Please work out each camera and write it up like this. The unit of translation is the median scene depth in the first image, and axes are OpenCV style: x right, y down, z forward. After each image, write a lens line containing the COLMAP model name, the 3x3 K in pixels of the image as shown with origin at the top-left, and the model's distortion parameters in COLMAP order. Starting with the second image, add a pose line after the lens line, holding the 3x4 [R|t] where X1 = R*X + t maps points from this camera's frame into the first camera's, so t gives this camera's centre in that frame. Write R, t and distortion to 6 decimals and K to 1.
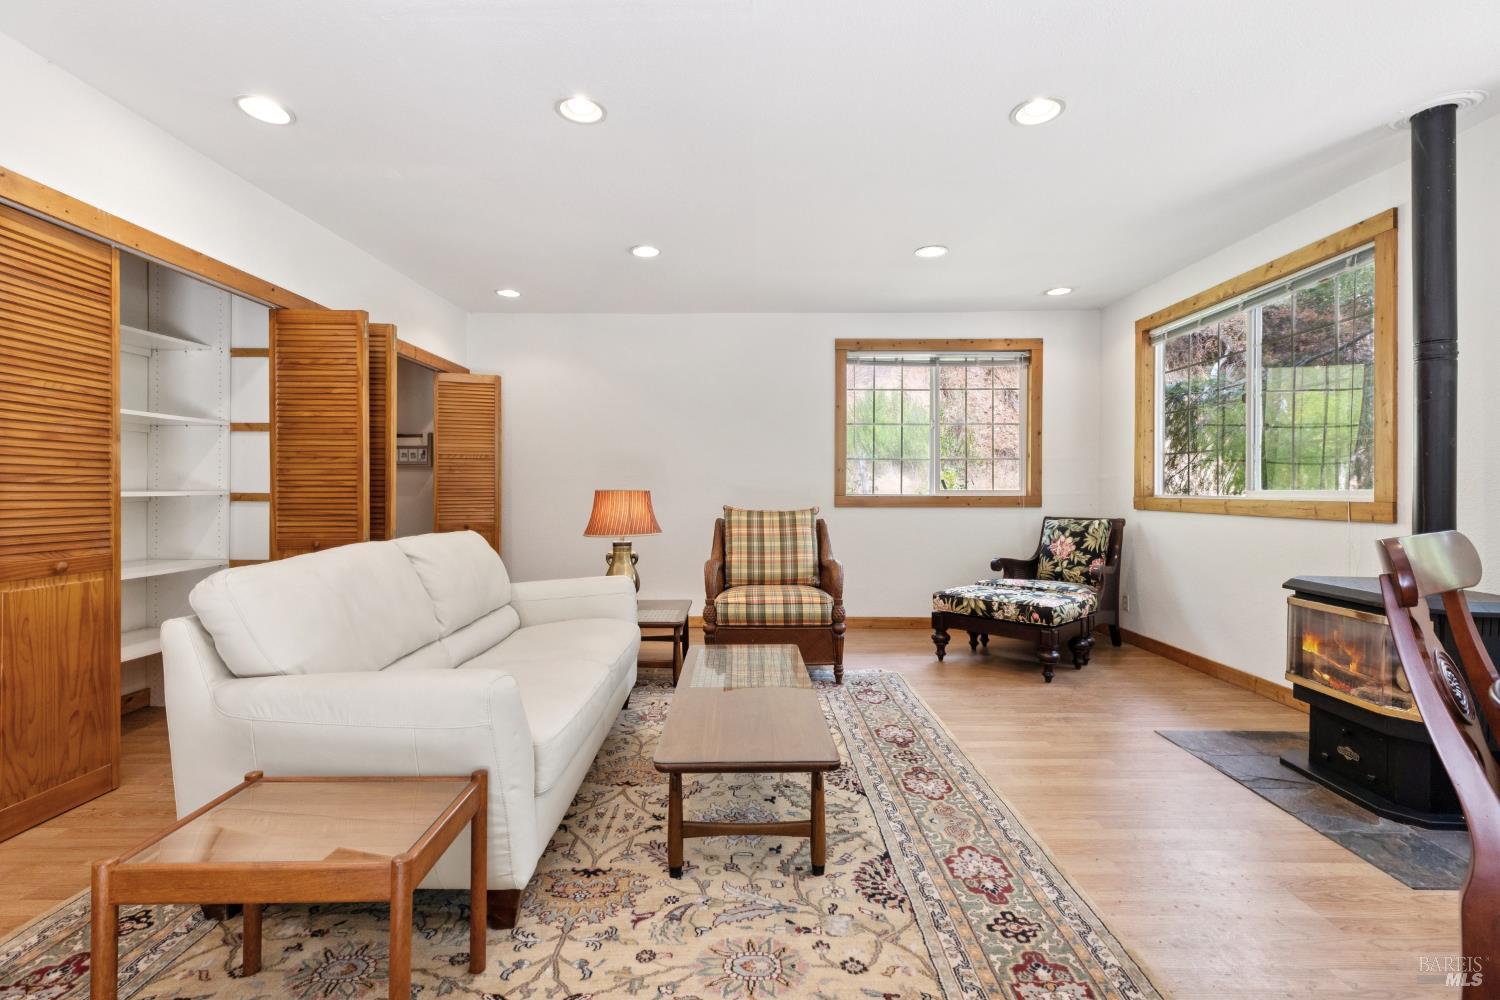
lens RADIAL K [[666.4, 0, 750.0], [0, 666.4, 500.0], [0, 0, 1]] dist [0.003713, 0.000226]
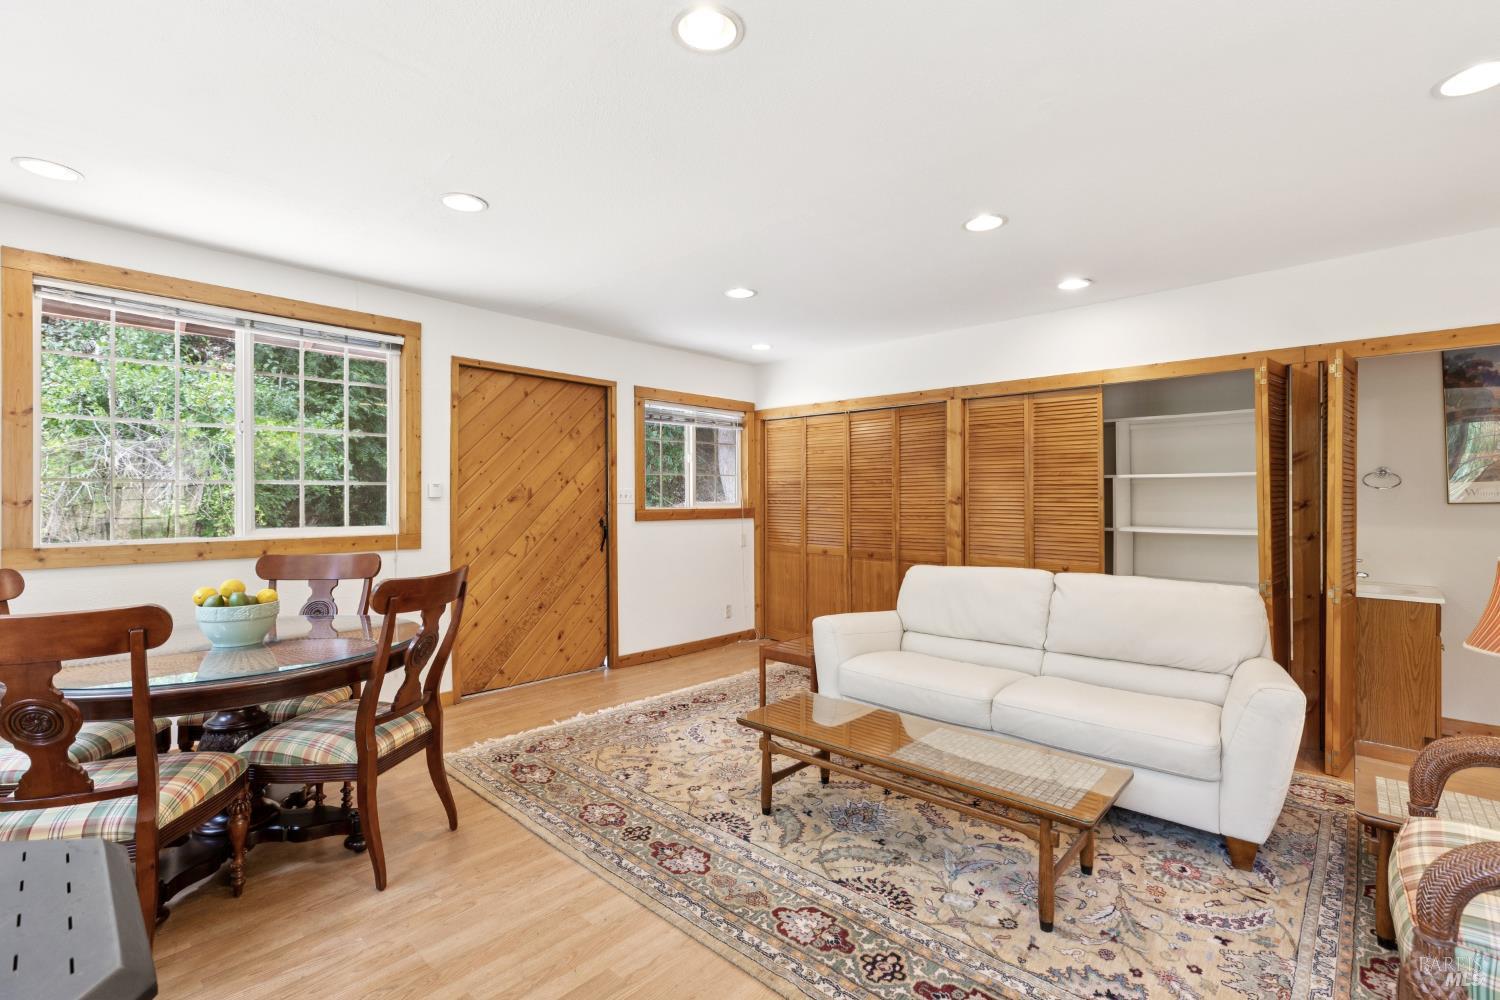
lens RADIAL K [[666.4, 0, 750.0], [0, 666.4, 500.0], [0, 0, 1]] dist [0.003713, 0.000226]
pose [[-0.674786, -0.001854, -0.738011, 0.531007], [-0.011526, 0.999901, 0.008026, -0.052899], [0.737924, 0.013922, -0.674740, 0.870516]]
